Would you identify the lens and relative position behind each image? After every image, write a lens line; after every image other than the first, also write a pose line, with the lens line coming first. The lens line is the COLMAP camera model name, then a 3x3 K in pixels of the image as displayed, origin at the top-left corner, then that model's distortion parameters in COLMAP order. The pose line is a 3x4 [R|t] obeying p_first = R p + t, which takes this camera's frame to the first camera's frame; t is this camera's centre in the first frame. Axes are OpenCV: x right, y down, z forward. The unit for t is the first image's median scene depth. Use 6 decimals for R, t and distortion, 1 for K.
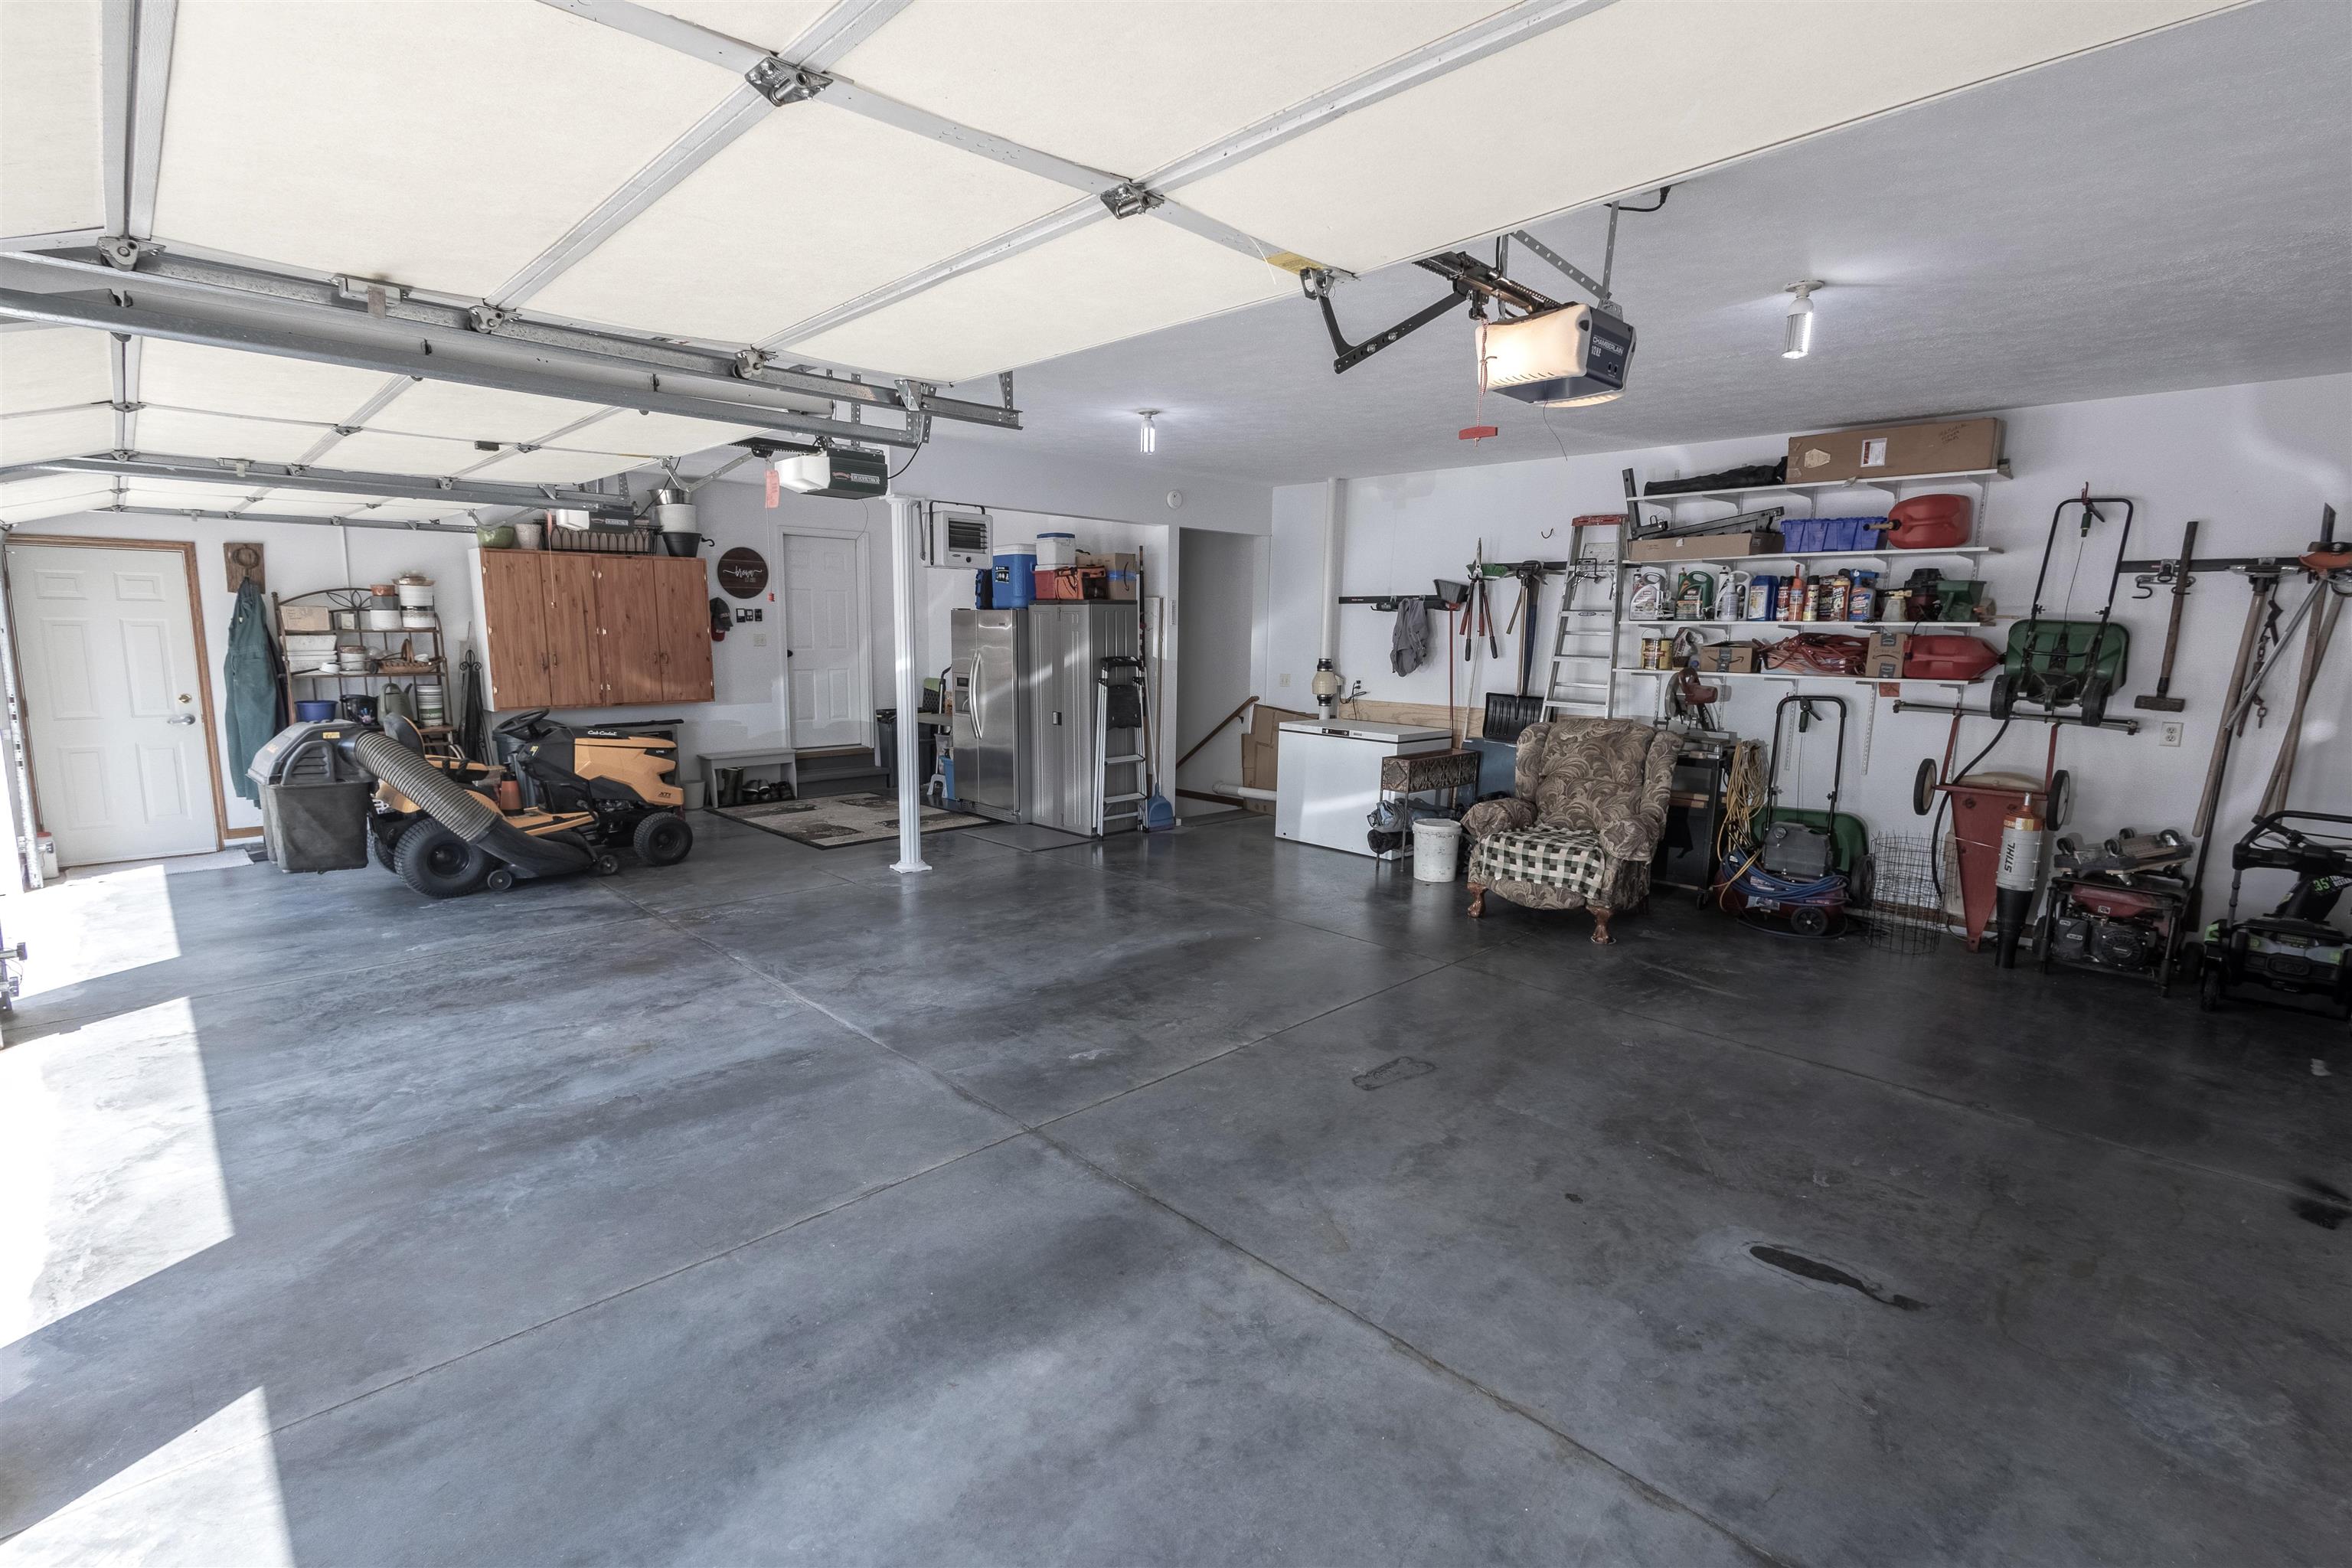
lens RADIAL K [[1074.6, 0, 1179.2], [0, 1074.6, 787.8], [0, 0, 1]] dist [0.004008, -0.001038]
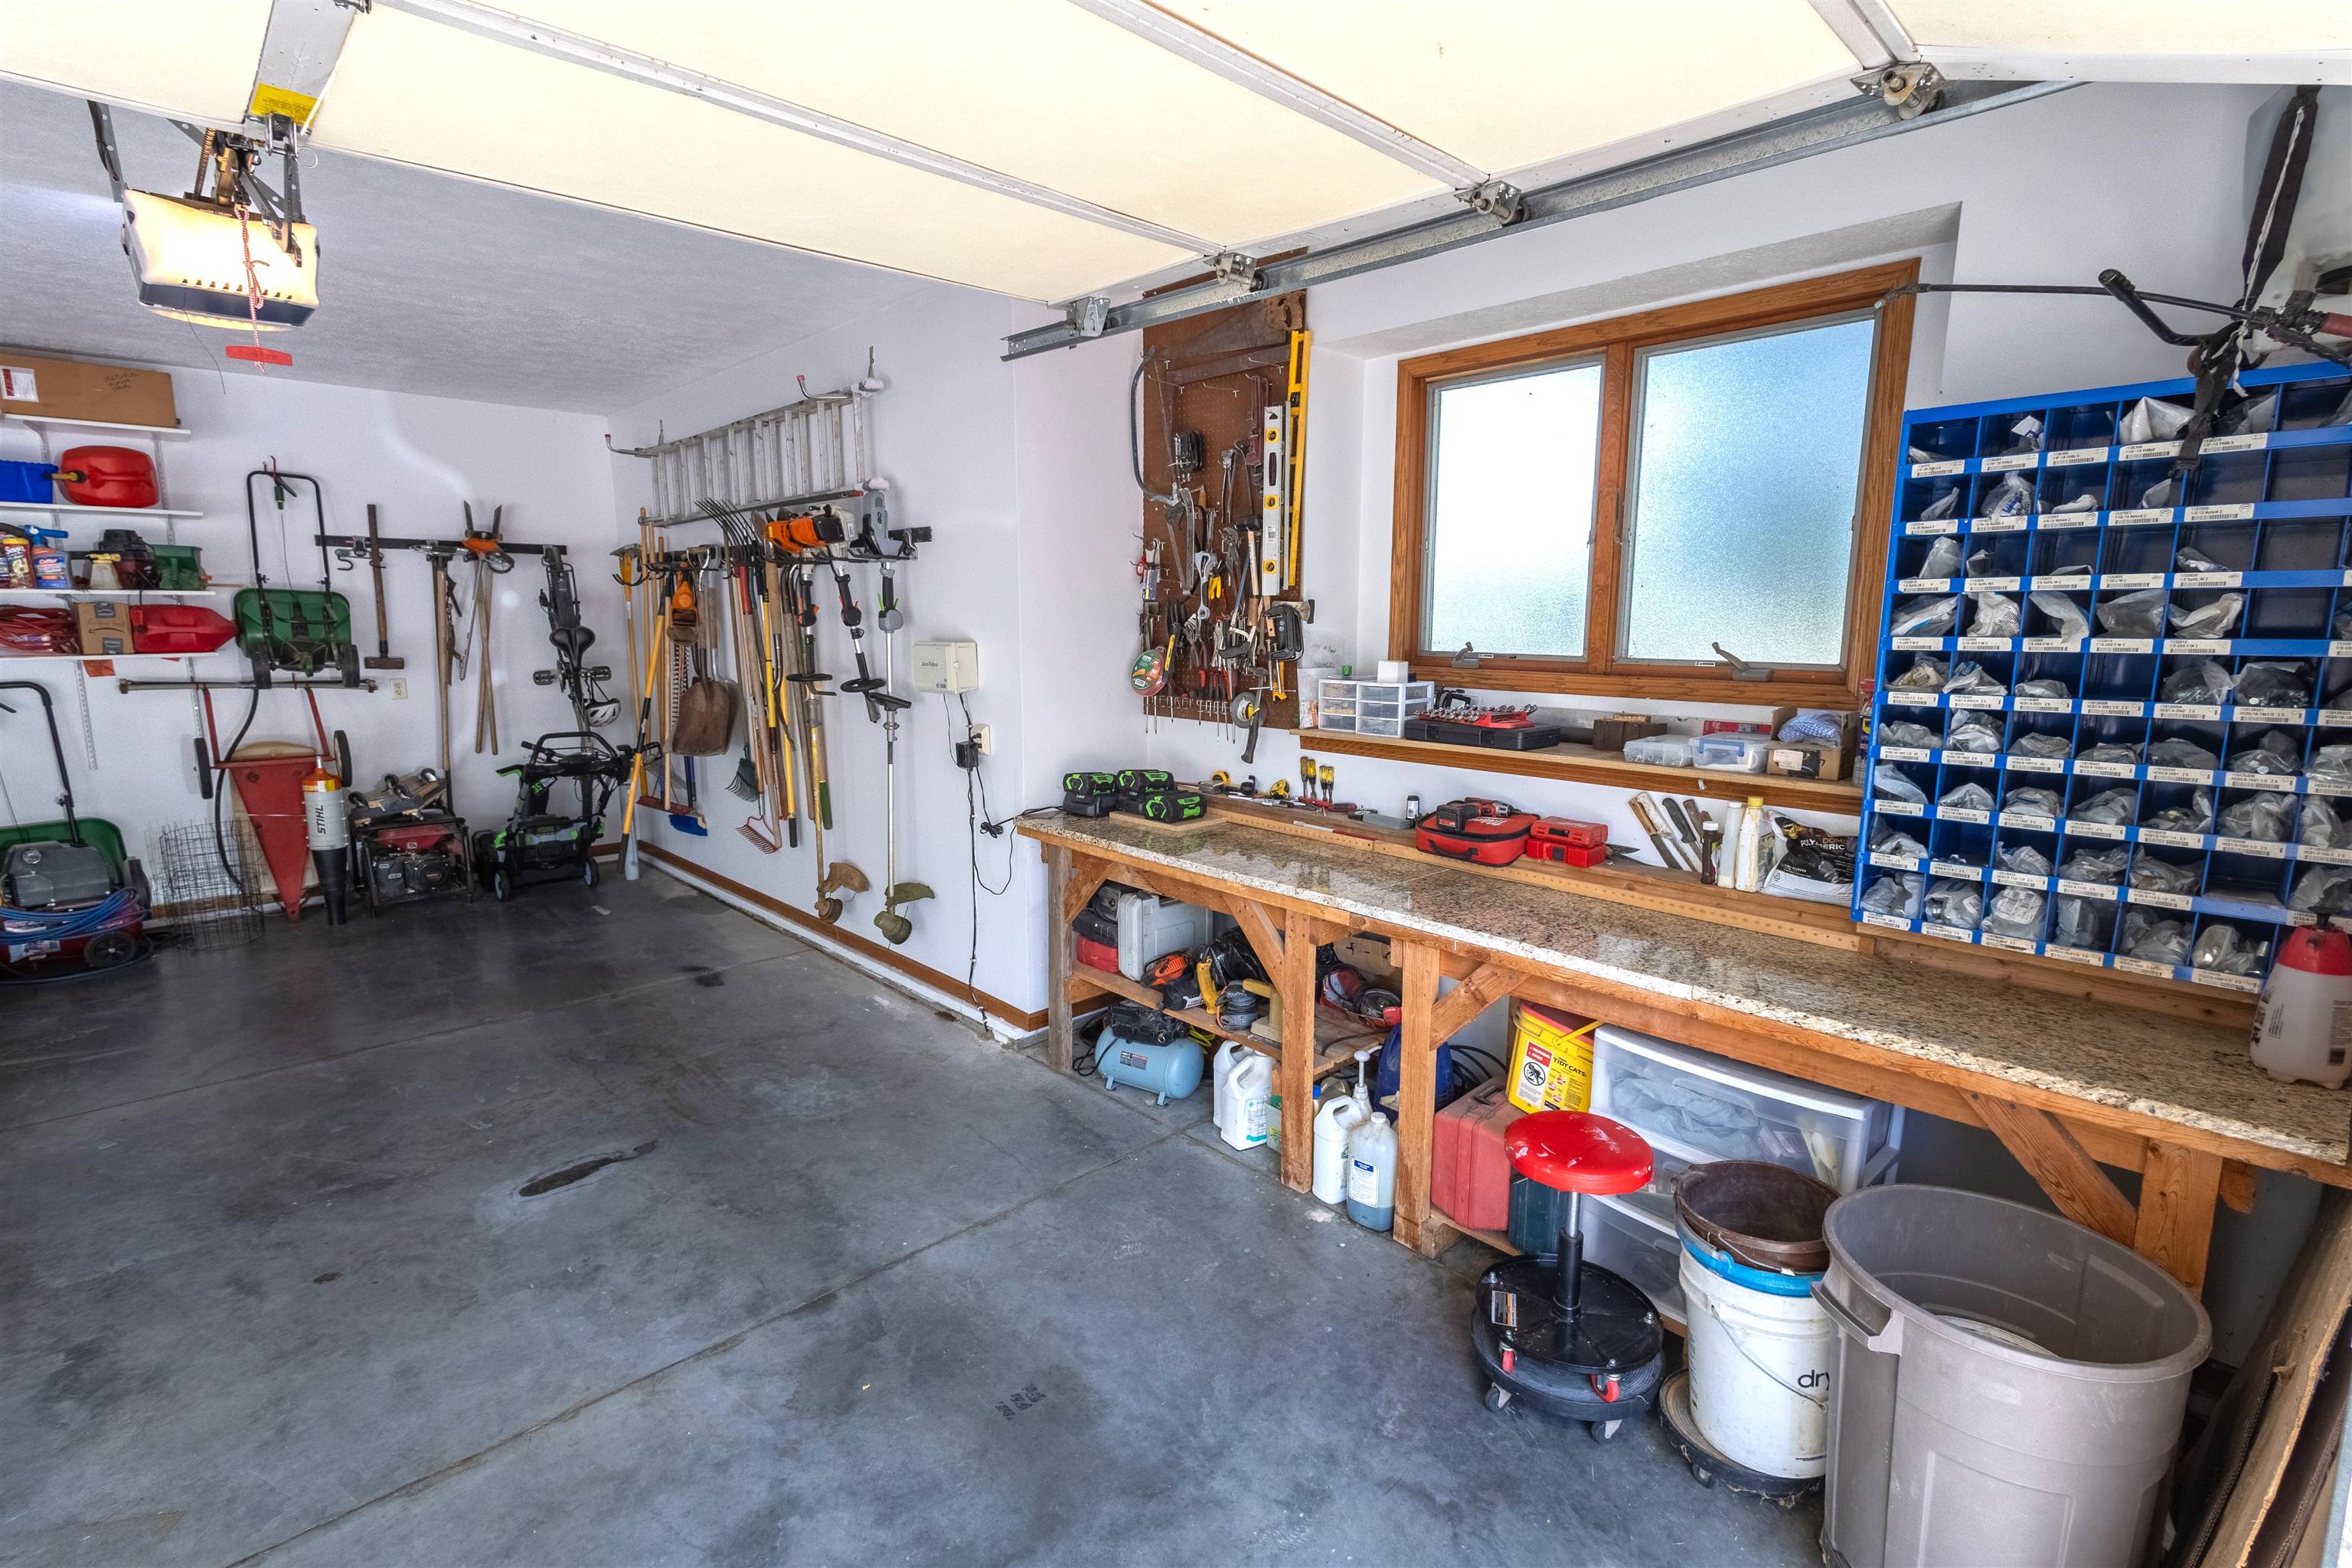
lens RADIAL K [[1074.6, 0, 1181.3], [0, 1074.6, 779.4], [0, 0, 1]] dist [0.004008, -0.001038]
pose [[-0.008111, -0.168844, 0.985609, -0.246684], [0.145715, 0.974921, 0.168212, -0.026920], [-0.989293, 0.144983, 0.016696, 0.161649]]
